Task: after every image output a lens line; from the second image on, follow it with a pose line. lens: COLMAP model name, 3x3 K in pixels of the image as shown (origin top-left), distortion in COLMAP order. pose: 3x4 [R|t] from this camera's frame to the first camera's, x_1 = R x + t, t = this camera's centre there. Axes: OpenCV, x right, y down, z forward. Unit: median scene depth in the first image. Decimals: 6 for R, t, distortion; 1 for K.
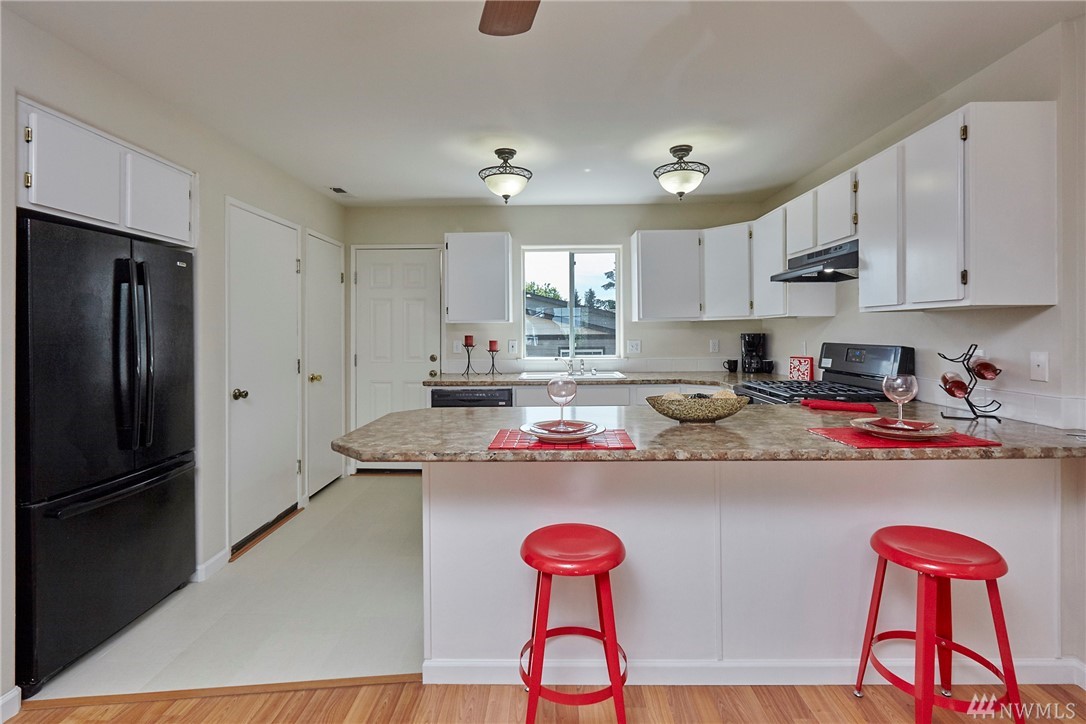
lens RADIAL K [[512.5, 0, 520.9], [0, 512.5, 341.2], [0, 0, 1]] dist [-0.000702, -0.000452]
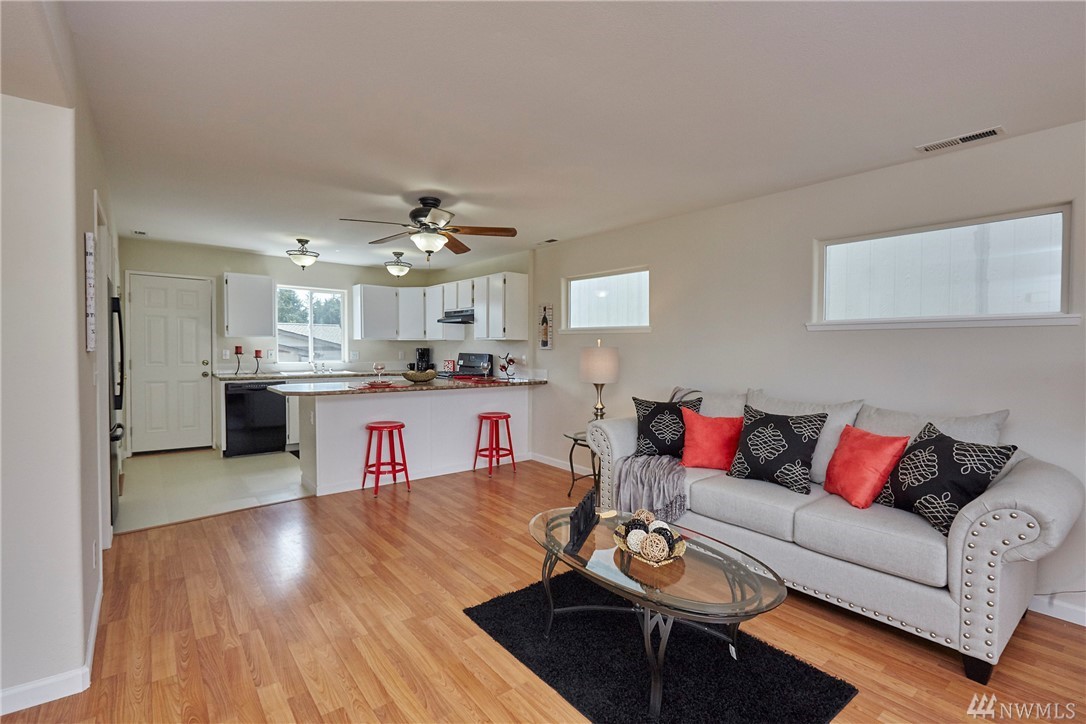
lens RADIAL K [[508.3, 0, 539.1], [0, 508.3, 361.0], [0, 0, 1]] dist [-0.002430, -0.000516]
pose [[0.753547, -0.000045, 0.657394, -0.523909], [-0.006403, 0.999952, 0.007408, 0.018272], [-0.657363, -0.009791, 0.753510, -0.771267]]
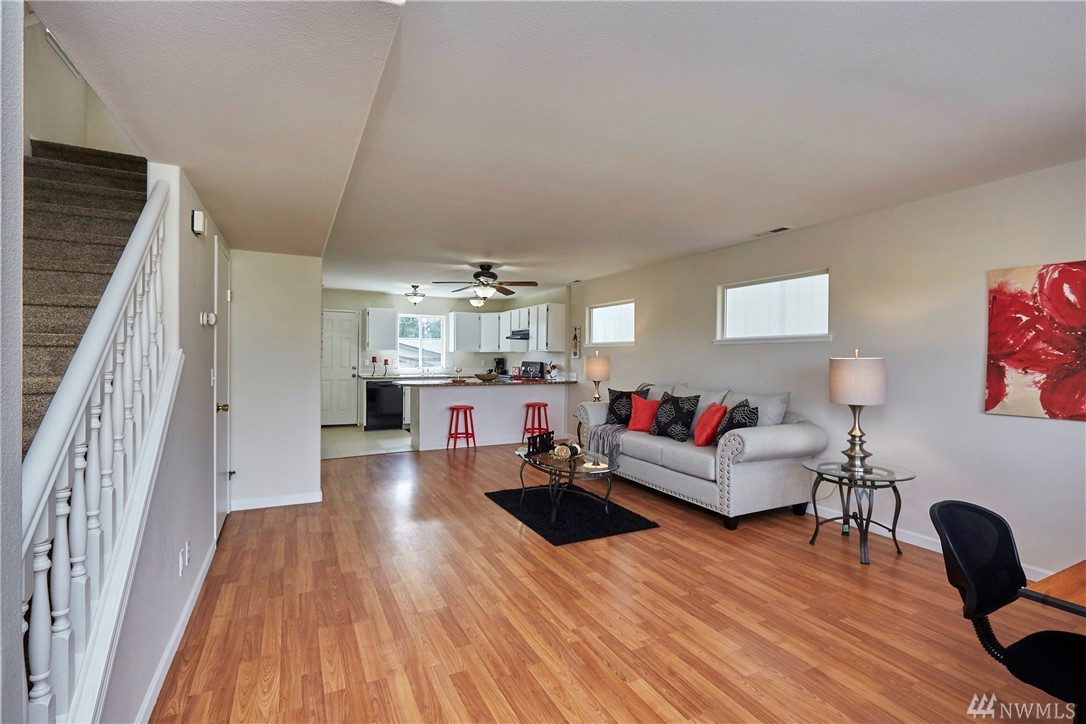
lens RADIAL K [[512.5, 0, 520.9], [0, 512.5, 341.2], [0, 0, 1]] dist [-0.000702, -0.000452]
pose [[0.889019, 0.029955, 0.456889, -0.694915], [-0.007681, 0.998693, -0.050532, 0.034749], [-0.457805, 0.041415, 0.888087, -1.475312]]
